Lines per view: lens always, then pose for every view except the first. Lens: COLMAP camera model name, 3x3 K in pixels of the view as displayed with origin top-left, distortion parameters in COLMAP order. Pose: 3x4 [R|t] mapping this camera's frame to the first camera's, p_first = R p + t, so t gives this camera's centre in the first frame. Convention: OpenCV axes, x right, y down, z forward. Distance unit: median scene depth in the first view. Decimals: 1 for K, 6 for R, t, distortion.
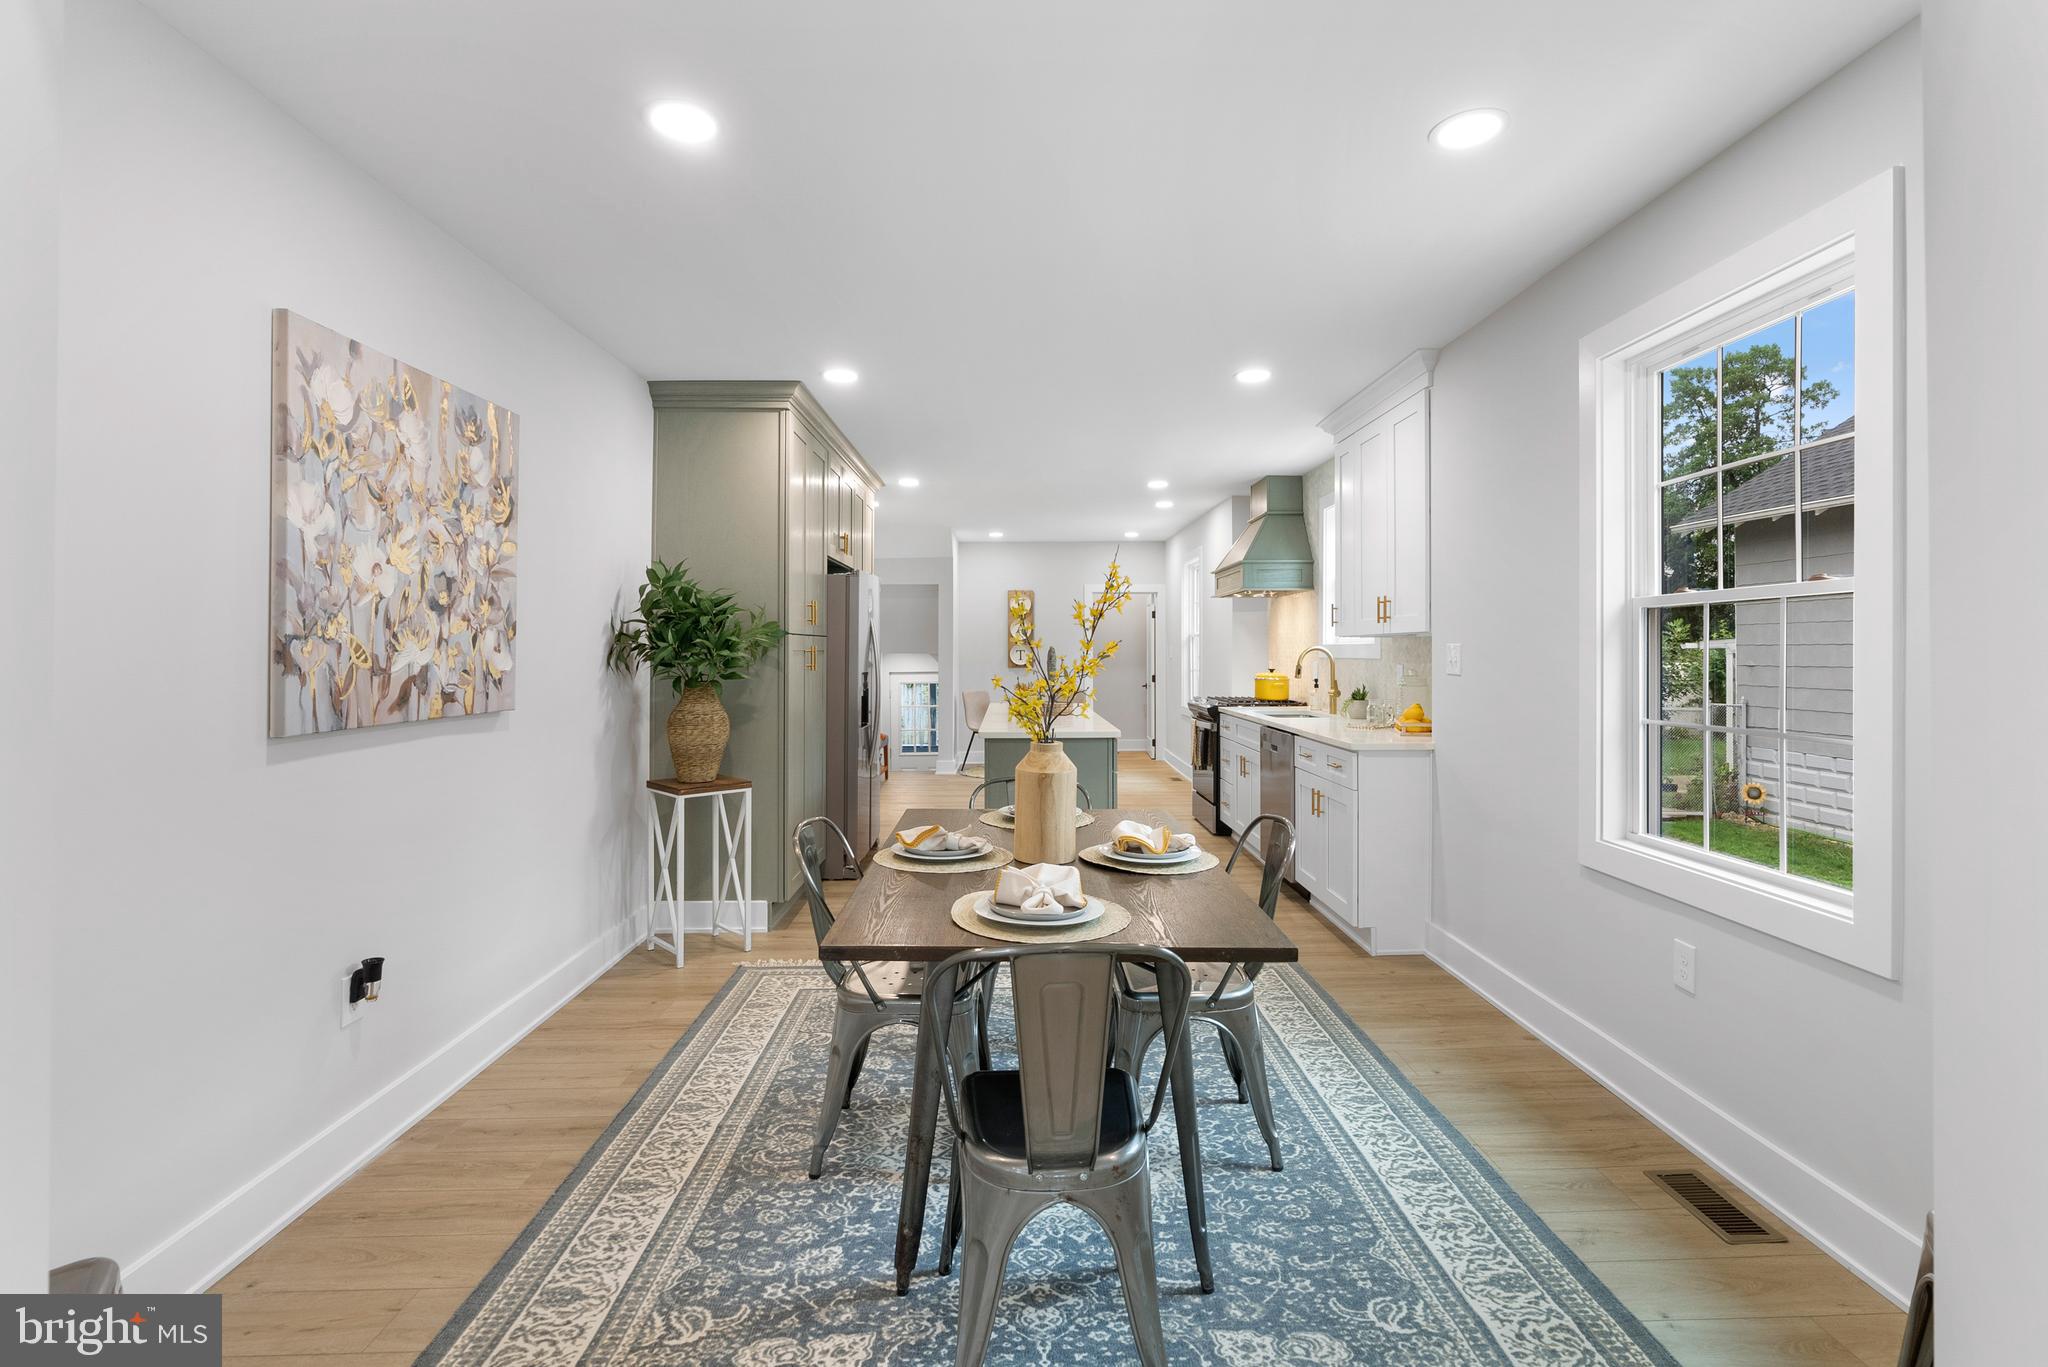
lens RADIAL K [[952.6, 0, 1024.0], [0, 952.6, 683.5], [0, 0, 1]] dist [0.000479, 0.000311]
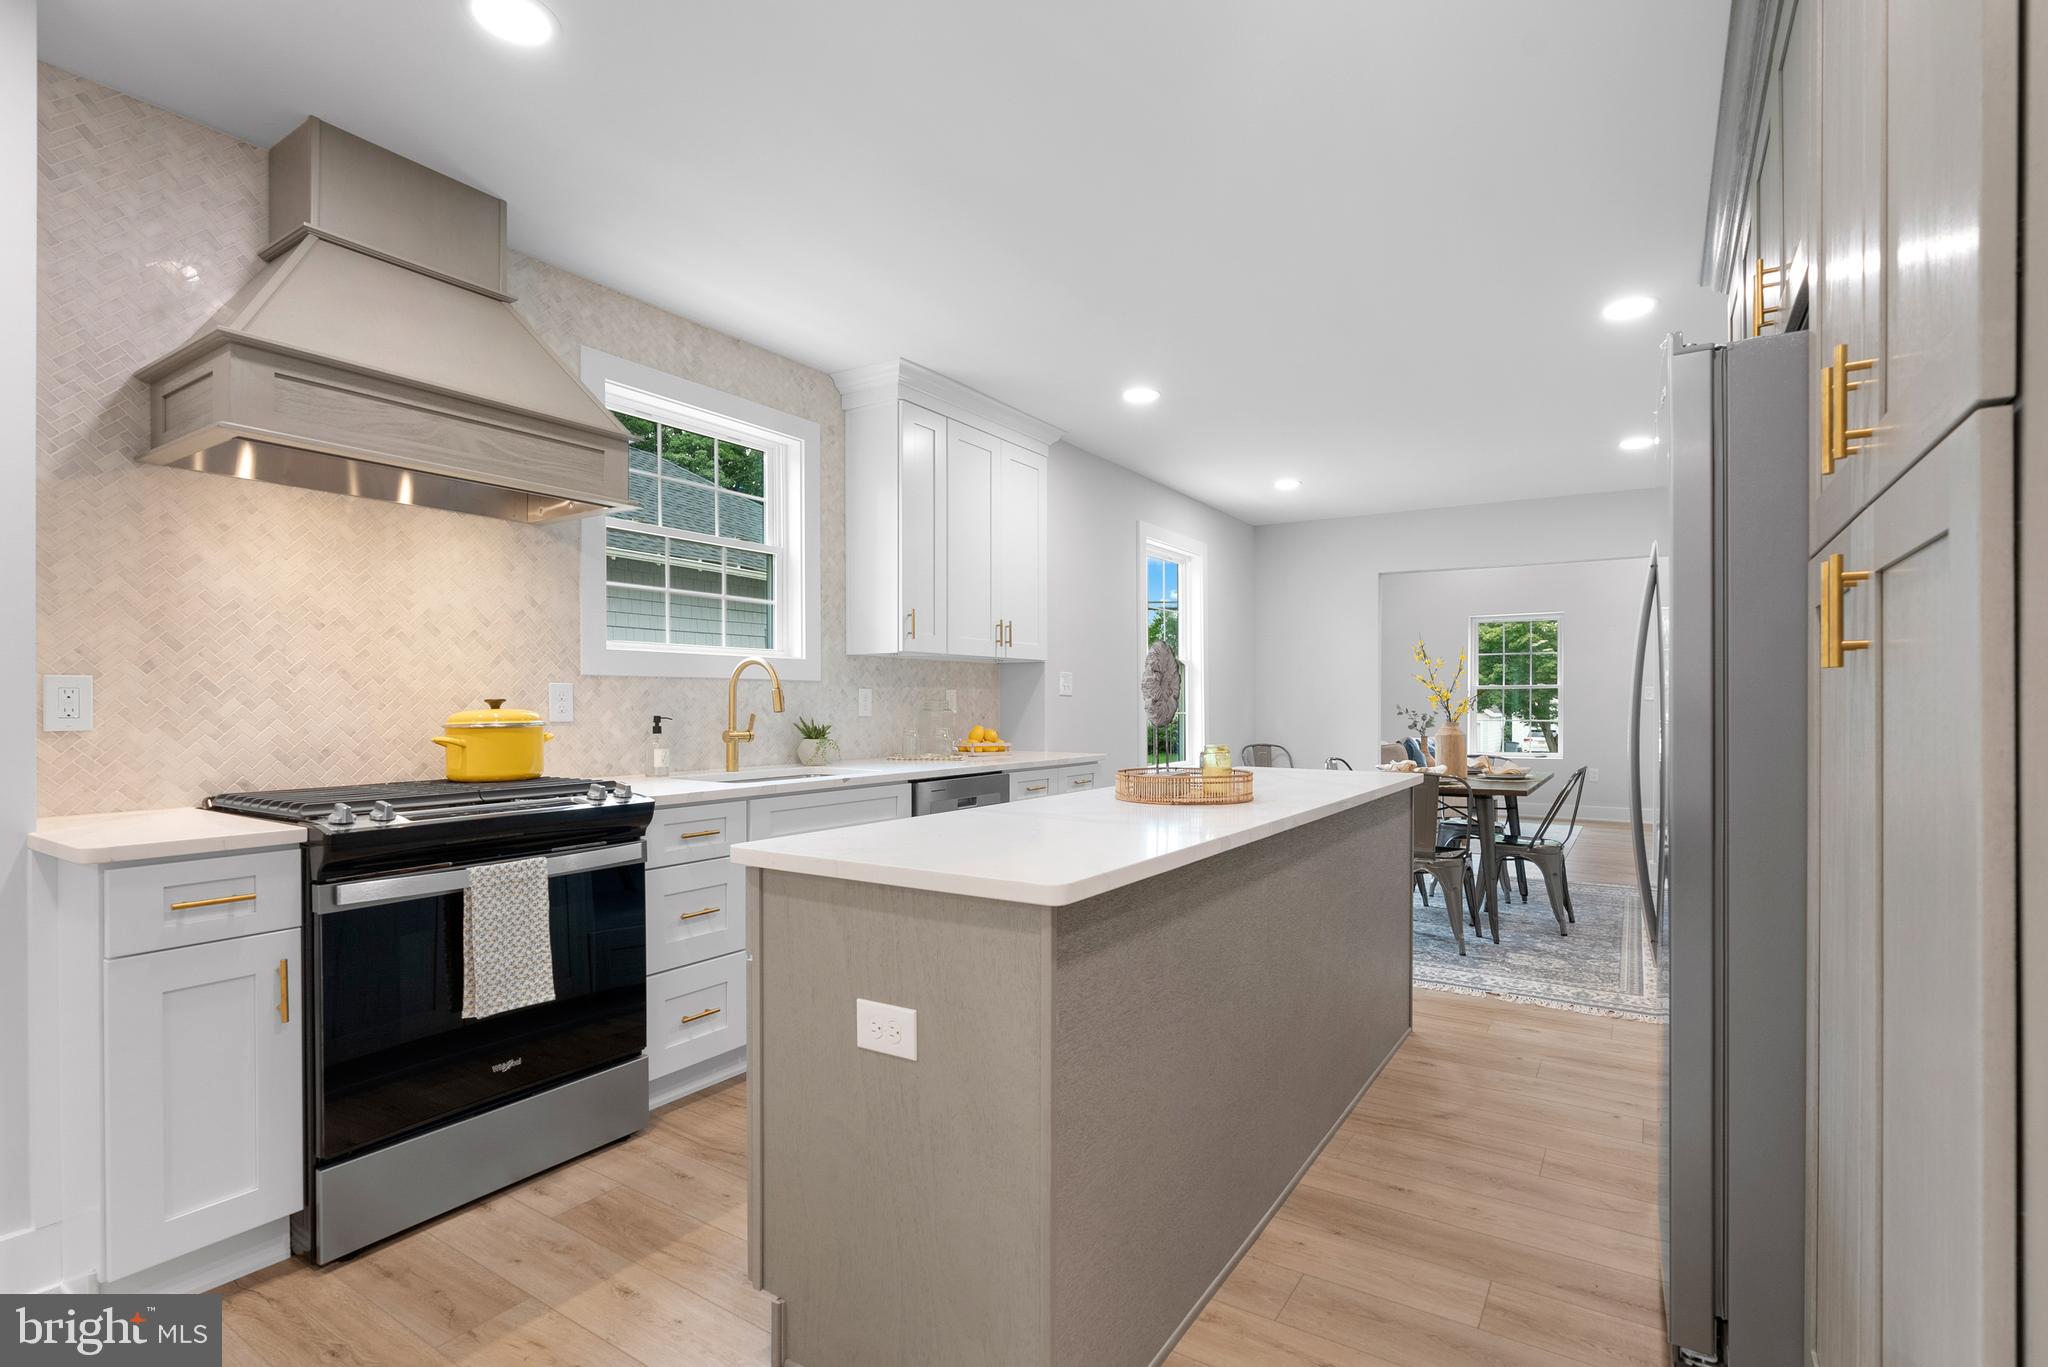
lens RADIAL K [[977.8, 0, 1022.0], [0, 977.8, 706.5], [0, 0, 1]] dist [-0.000886, -0.000149]
pose [[-0.826747, 0.000137, 0.562574, -0.117006], [0.020575, 0.999338, 0.029993, -0.016318], [-0.562197, 0.036372, -0.826203, 0.992352]]
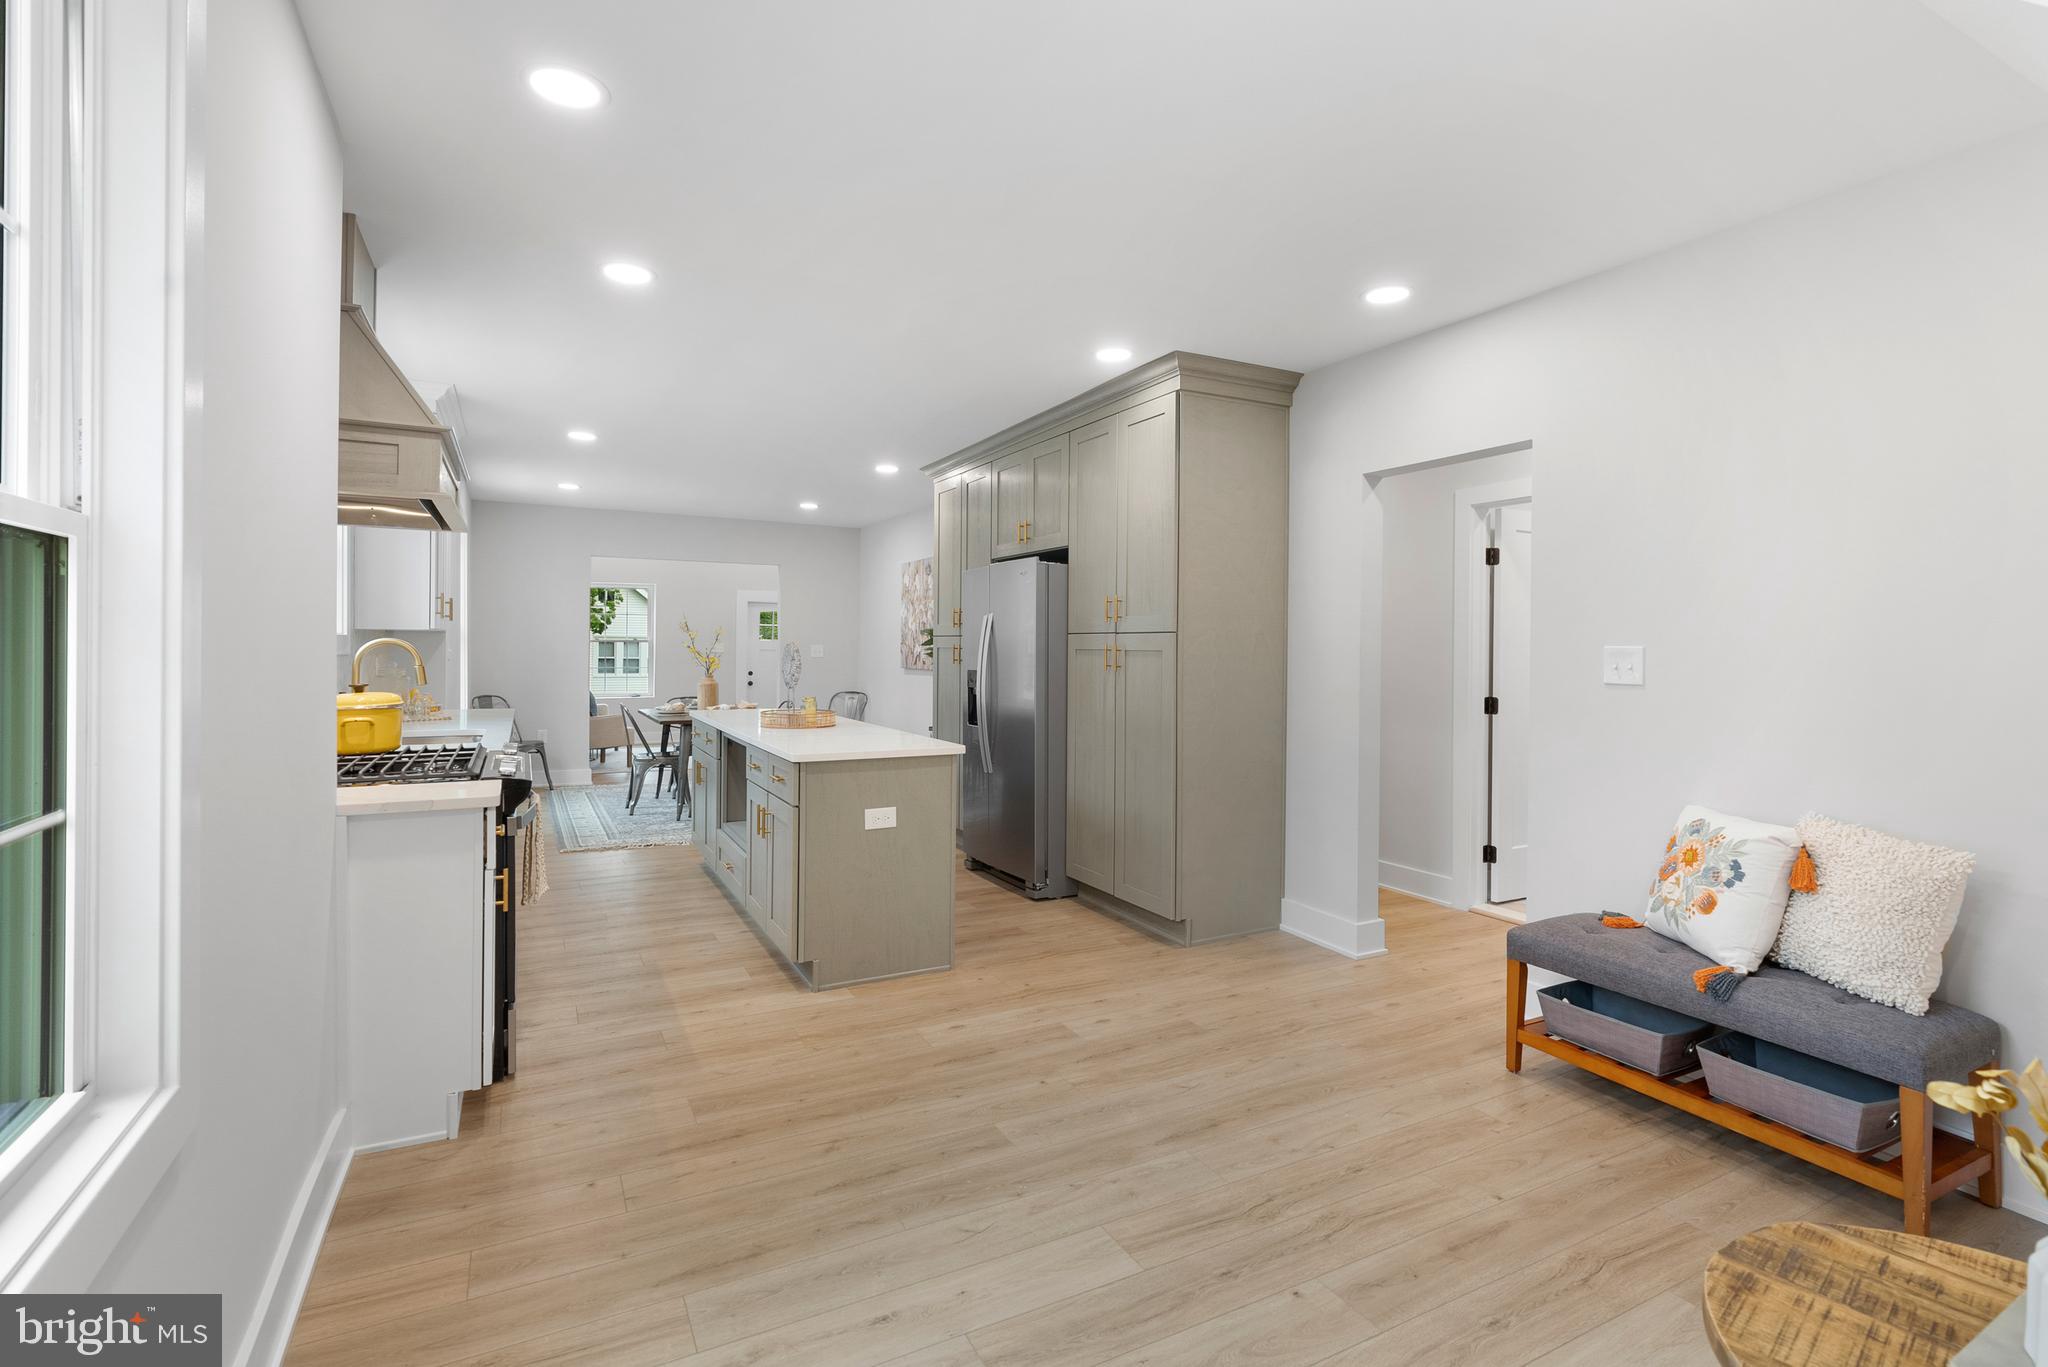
lens RADIAL K [[952.6, 0, 1024.0], [0, 952.6, 683.5], [0, 0, 1]] dist [0.000479, 0.000311]
pose [[-0.896960, 0.016504, -0.441803, 0.151037], [-0.017773, 0.997149, 0.073333, -0.046983], [0.441754, 0.073629, -0.894110, 1.284318]]
